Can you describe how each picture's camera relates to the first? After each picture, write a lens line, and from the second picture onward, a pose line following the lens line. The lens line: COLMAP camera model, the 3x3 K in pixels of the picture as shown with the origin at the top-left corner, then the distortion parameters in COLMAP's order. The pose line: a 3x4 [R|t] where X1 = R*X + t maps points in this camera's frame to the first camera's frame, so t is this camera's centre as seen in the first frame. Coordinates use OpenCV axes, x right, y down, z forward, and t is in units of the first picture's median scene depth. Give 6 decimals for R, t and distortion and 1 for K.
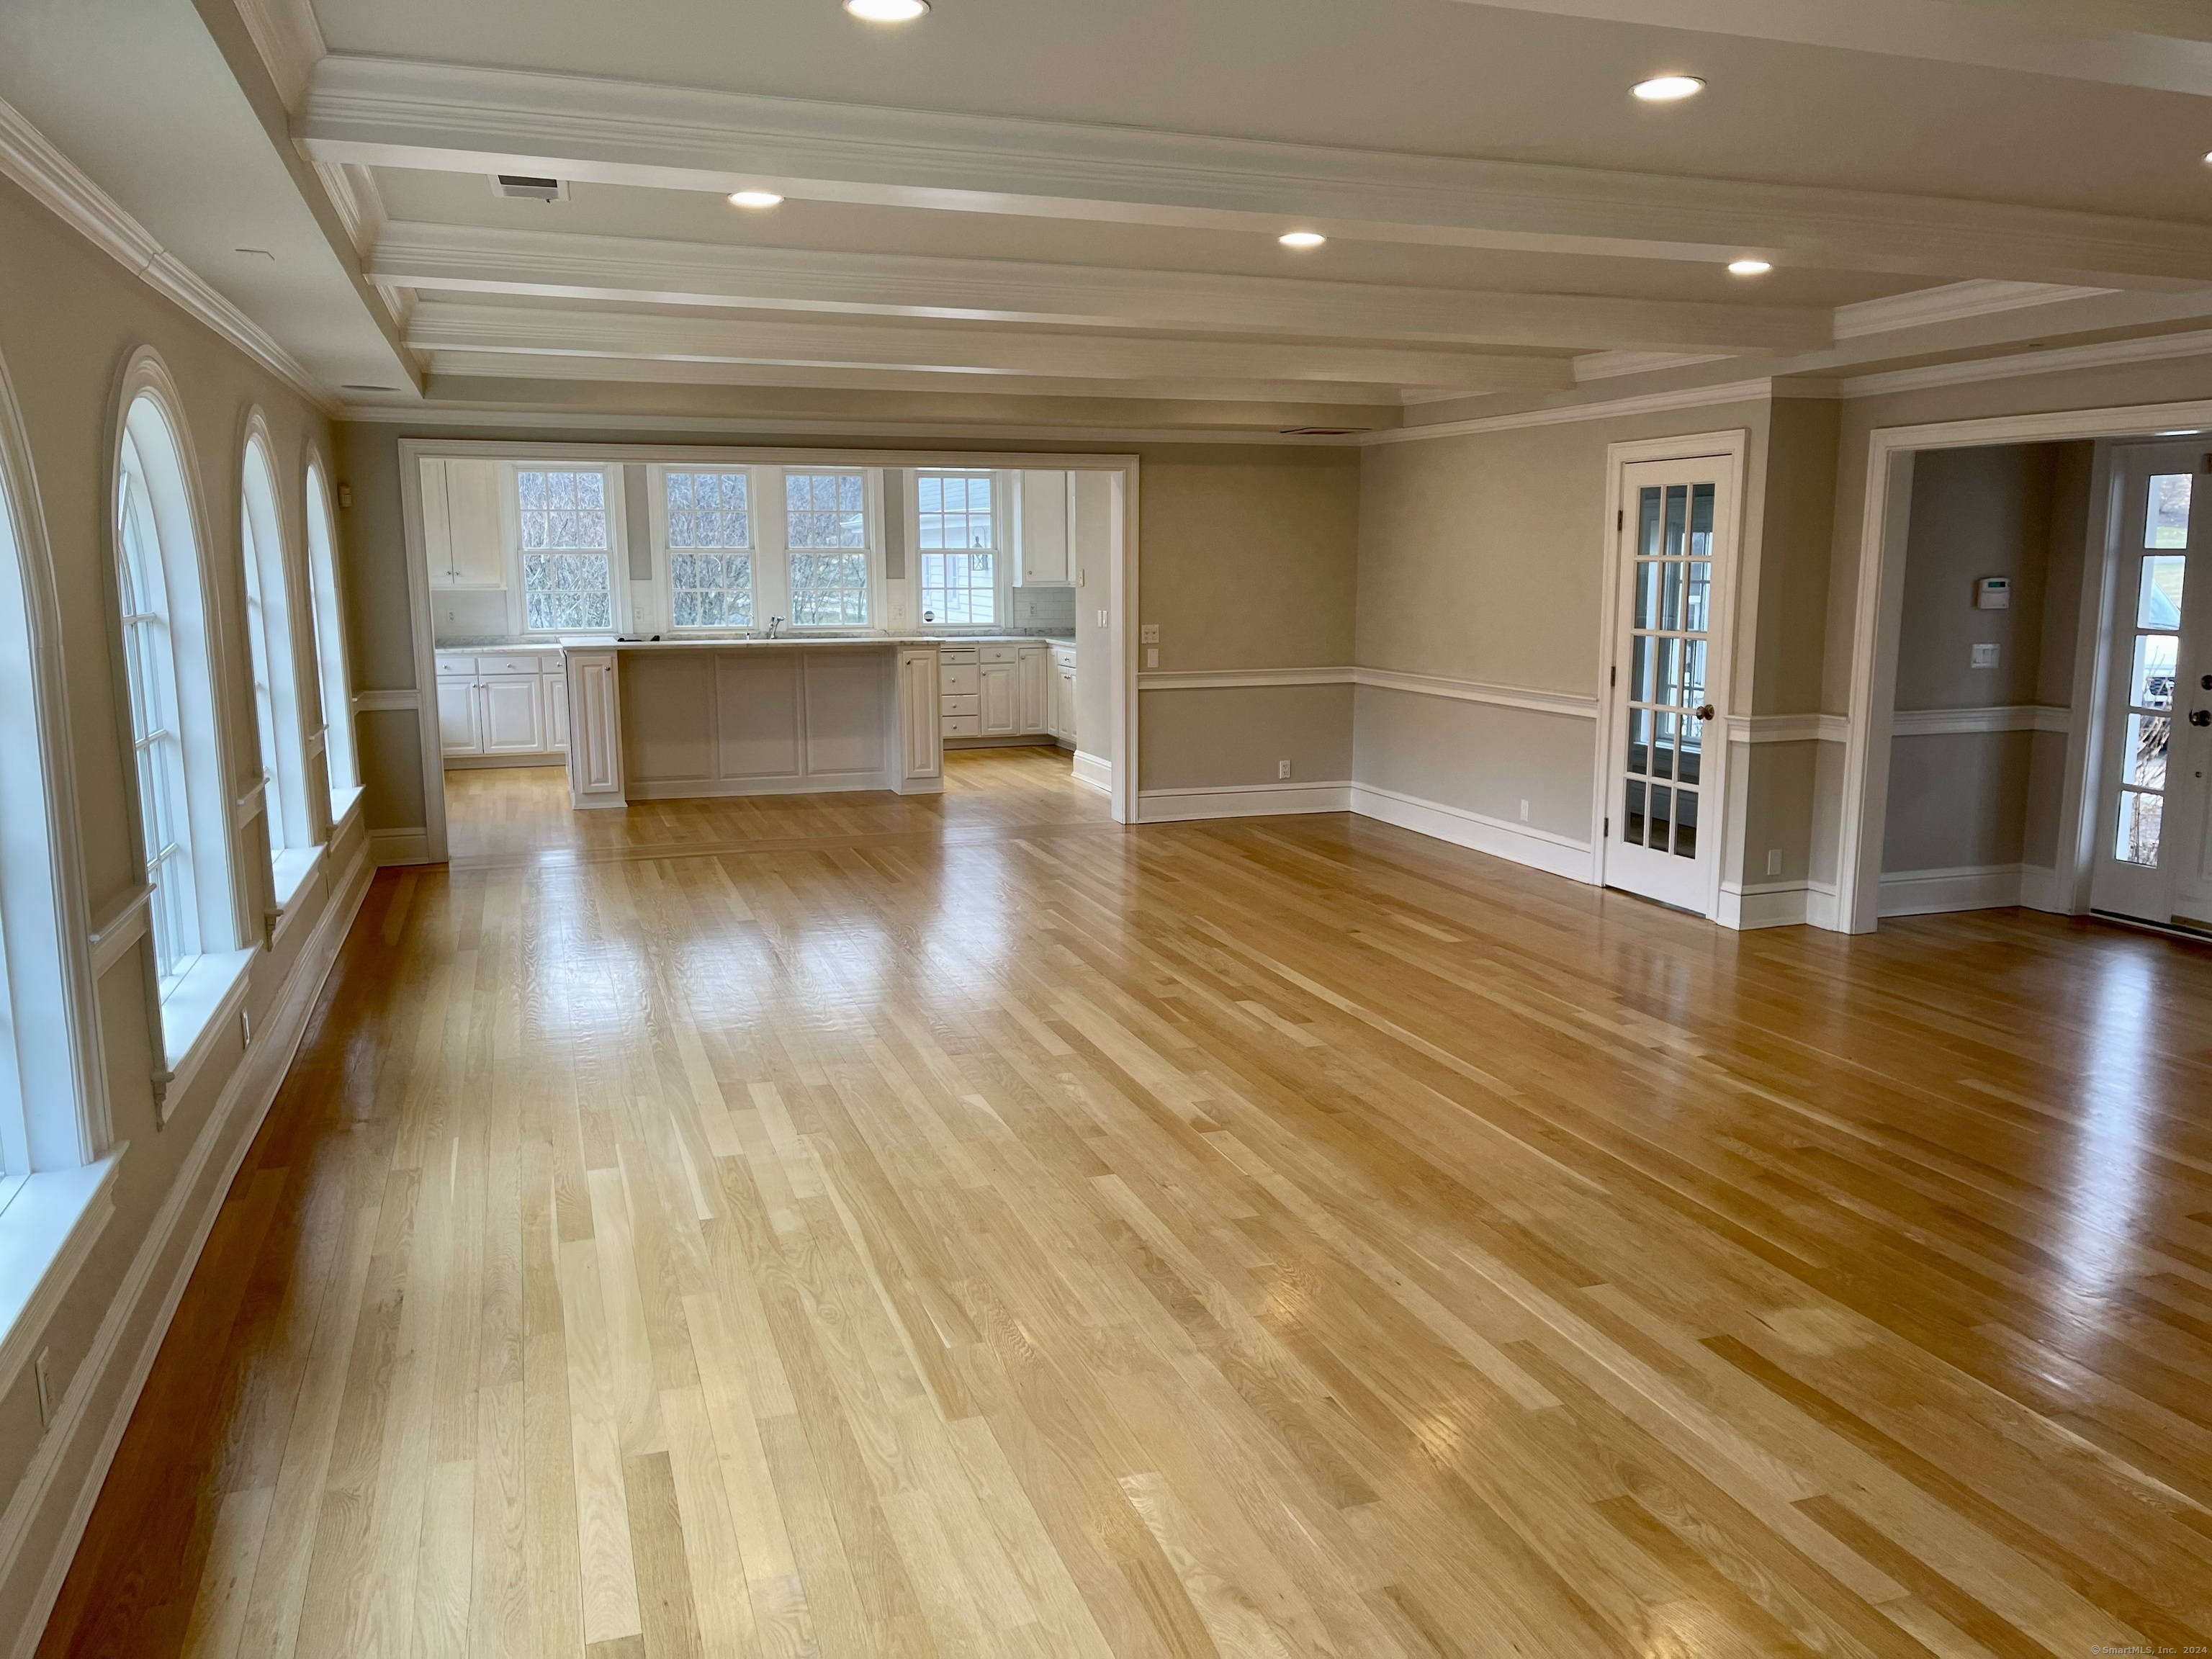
lens RADIAL K [[1664.7, 0, 1113.2], [0, 1664.7, 840.1], [0, 0, 1]] dist [0.040335, -0.062138]
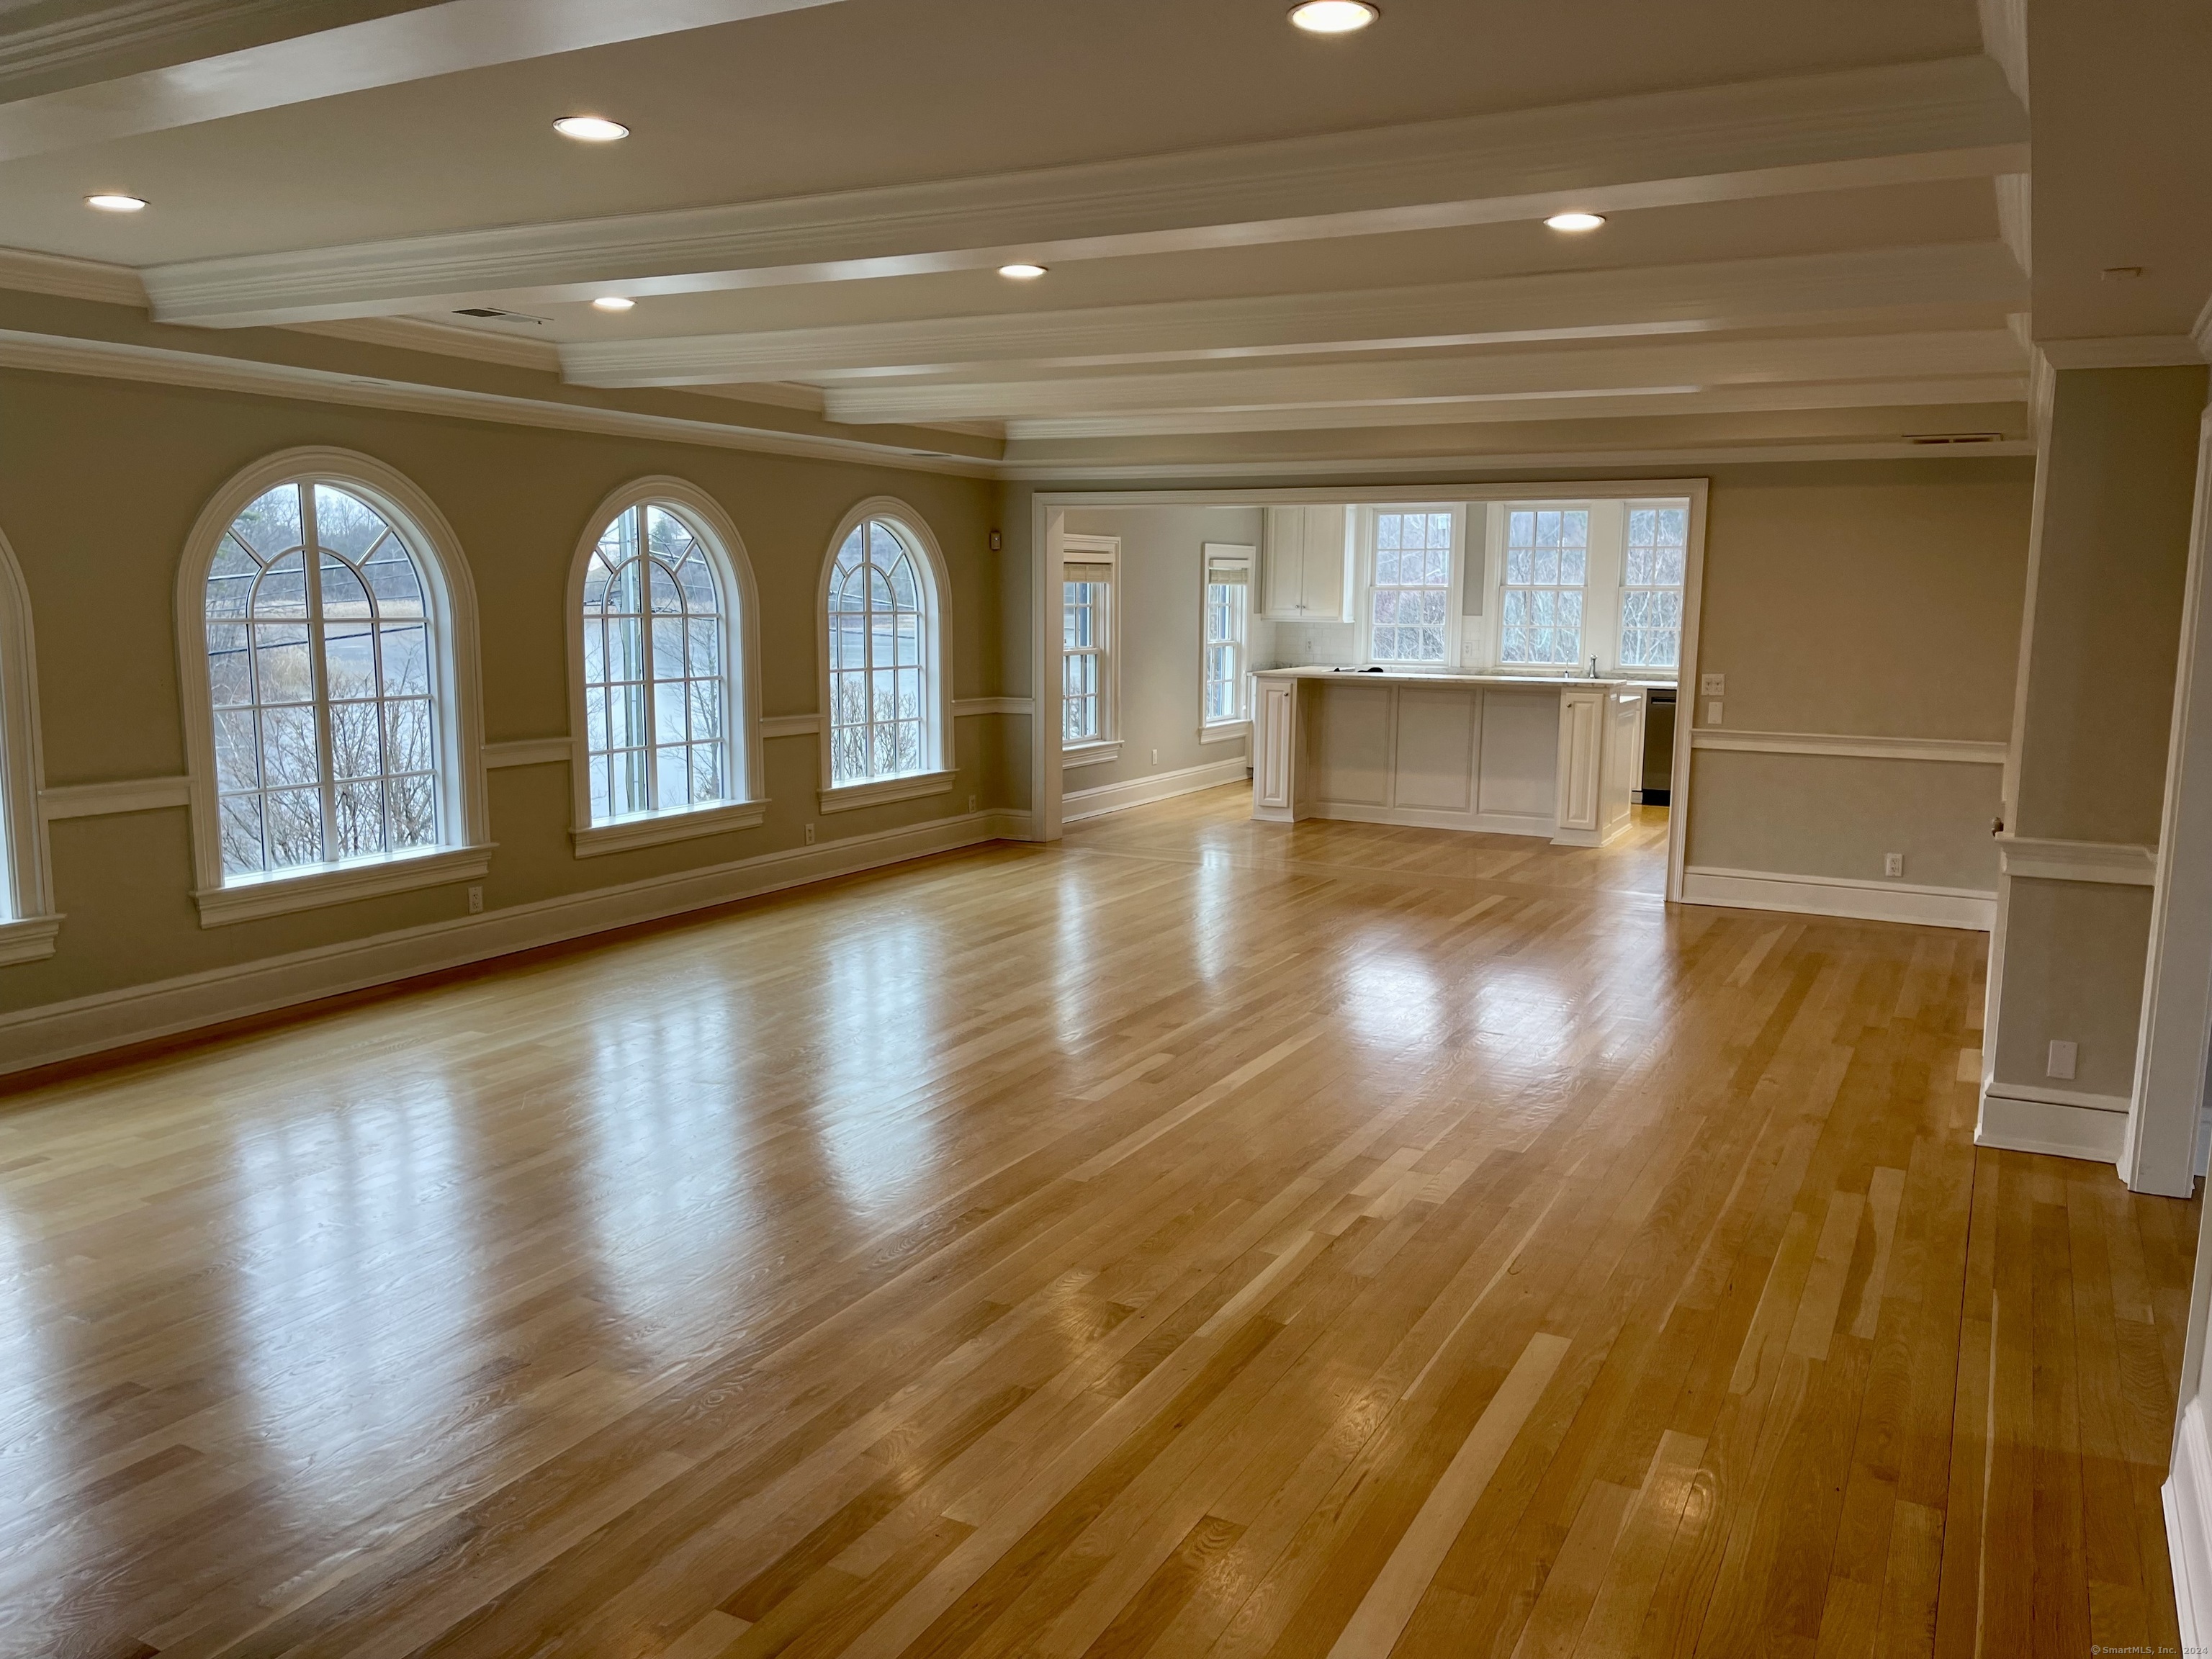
lens RADIAL K [[1664.7, 0, 1106.6], [0, 1664.7, 843.2], [0, 0, 1]] dist [0.040335, -0.062138]
pose [[0.679318, 0.119177, -0.724102, 0.396403], [-0.133715, 0.990308, 0.037547, -0.029741], [0.721559, 0.071317, 0.688670, 0.165804]]
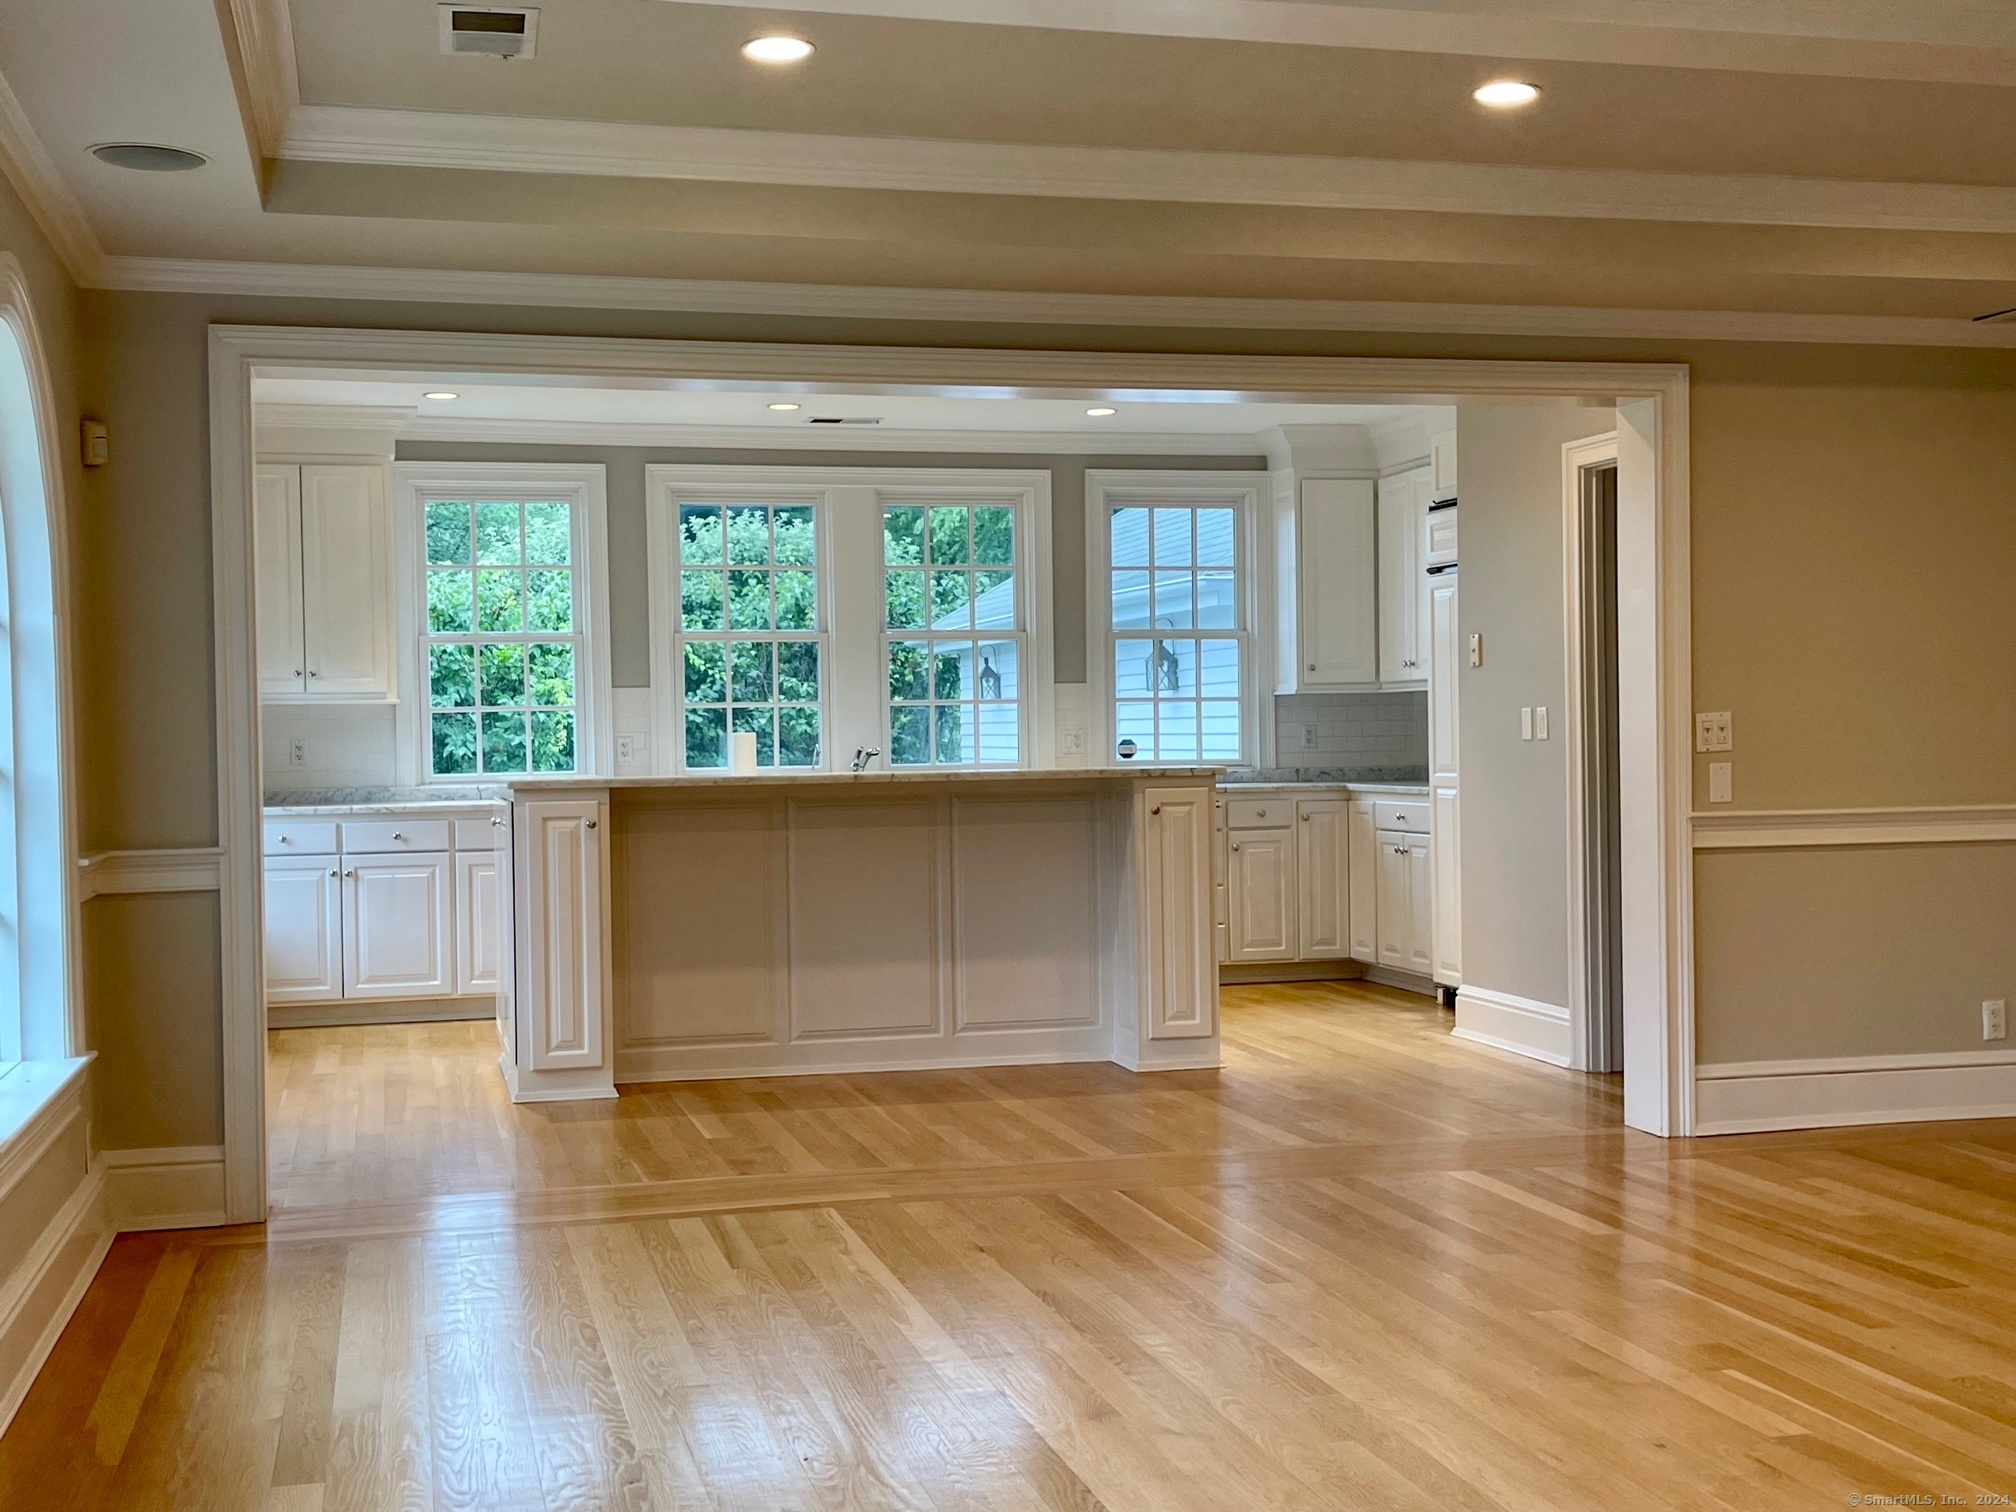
lens RADIAL K [[2383.5, 0, 1009.4], [0, 2383.5, 743.0], [0, 0, 1]] dist [0.053887, 0.000000]
pose [[0.996463, -0.012962, -0.083021, -0.108939], [-0.000785, 0.986550, -0.163459, -0.007346], [0.084023, 0.162946, 0.983051, 0.275799]]
